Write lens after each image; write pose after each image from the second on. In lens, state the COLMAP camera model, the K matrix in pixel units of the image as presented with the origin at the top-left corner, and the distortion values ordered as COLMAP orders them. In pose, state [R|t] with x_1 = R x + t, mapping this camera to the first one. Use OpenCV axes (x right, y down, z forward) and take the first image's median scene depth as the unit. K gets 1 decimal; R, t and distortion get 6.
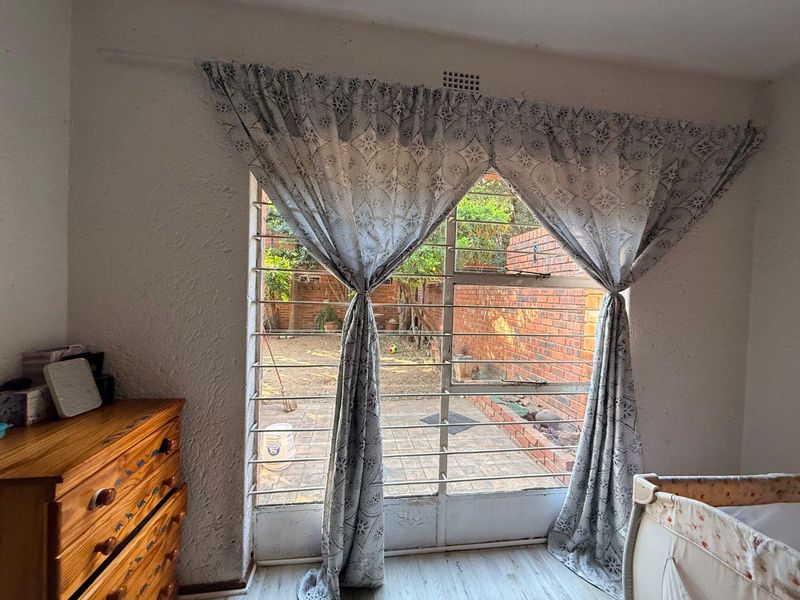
lens RADIAL K [[321.5, 0, 399.6], [0, 321.5, 300.9], [0, 0, 1]] dist [-0.002257, 0.000511]
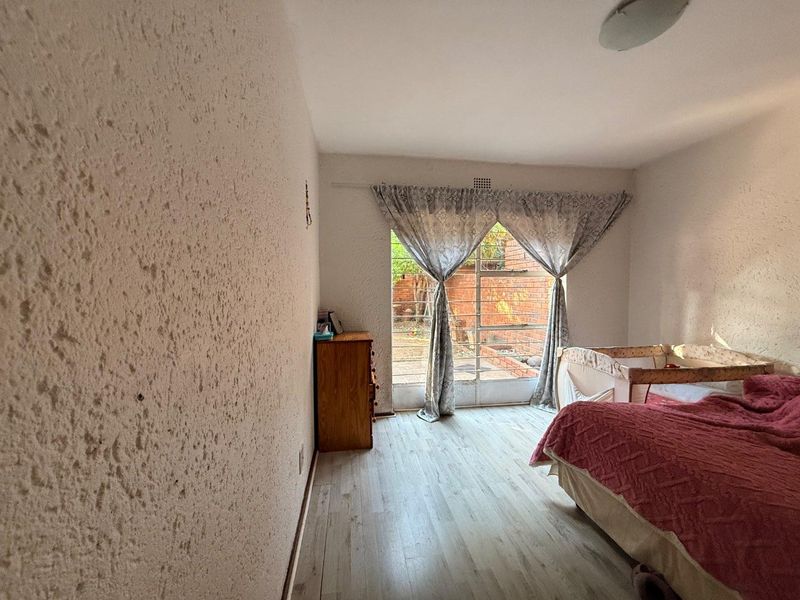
lens RADIAL K [[321.5, 0, 399.9], [0, 321.5, 301.8], [0, 0, 1]] dist [-0.002257, 0.000511]
pose [[0.999319, -0.036806, 0.002539, -0.380497], [0.036747, 0.999119, 0.020273, 0.049452], [-0.003283, -0.020166, 0.999791, -1.124305]]
